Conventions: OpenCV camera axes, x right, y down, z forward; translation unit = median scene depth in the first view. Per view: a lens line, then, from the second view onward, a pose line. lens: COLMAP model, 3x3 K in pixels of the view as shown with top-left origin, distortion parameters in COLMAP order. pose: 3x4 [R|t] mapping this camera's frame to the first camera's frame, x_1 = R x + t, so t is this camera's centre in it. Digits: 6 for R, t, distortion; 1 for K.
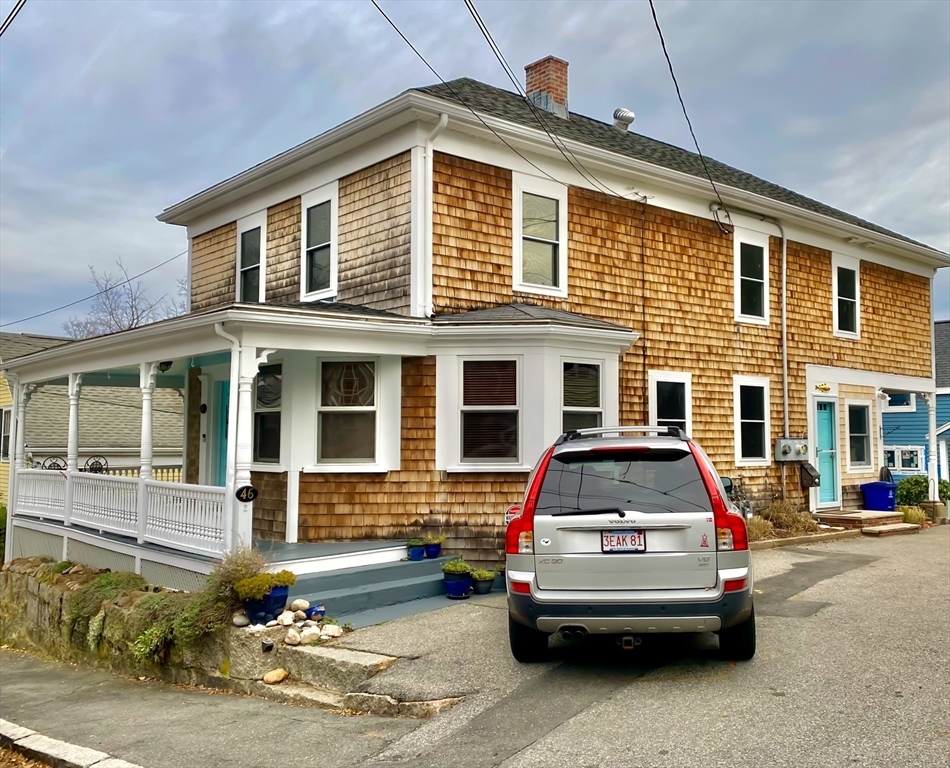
lens RADIAL K [[895.9, 0, 510.9], [0, 895.9, 360.5], [0, 0, 1]] dist [0.003947, -0.007180]
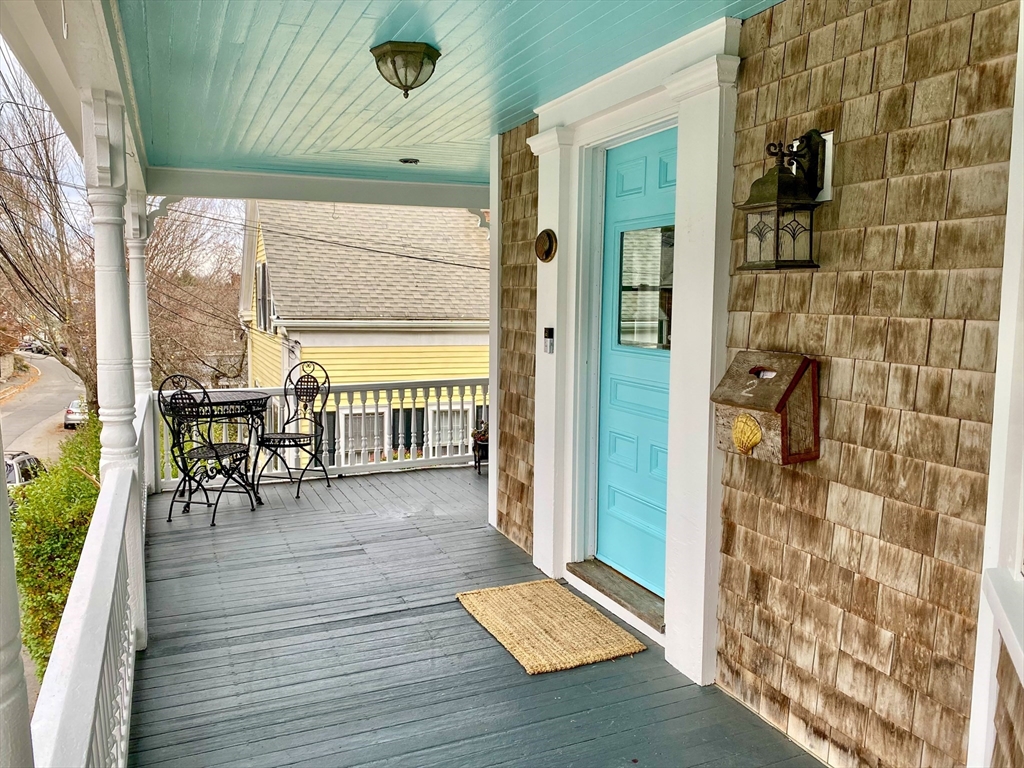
lens RADIAL K [[791.9, 0, 511.7], [0, 791.9, 360.6], [0, 0, 1]] dist [0.031837, -0.009232]
pose [[0.944687, 0.037540, -0.325819, -0.366680], [0.017651, 0.986169, 0.164802, 0.066255], [0.327499, -0.161437, 0.930958, 1.022989]]
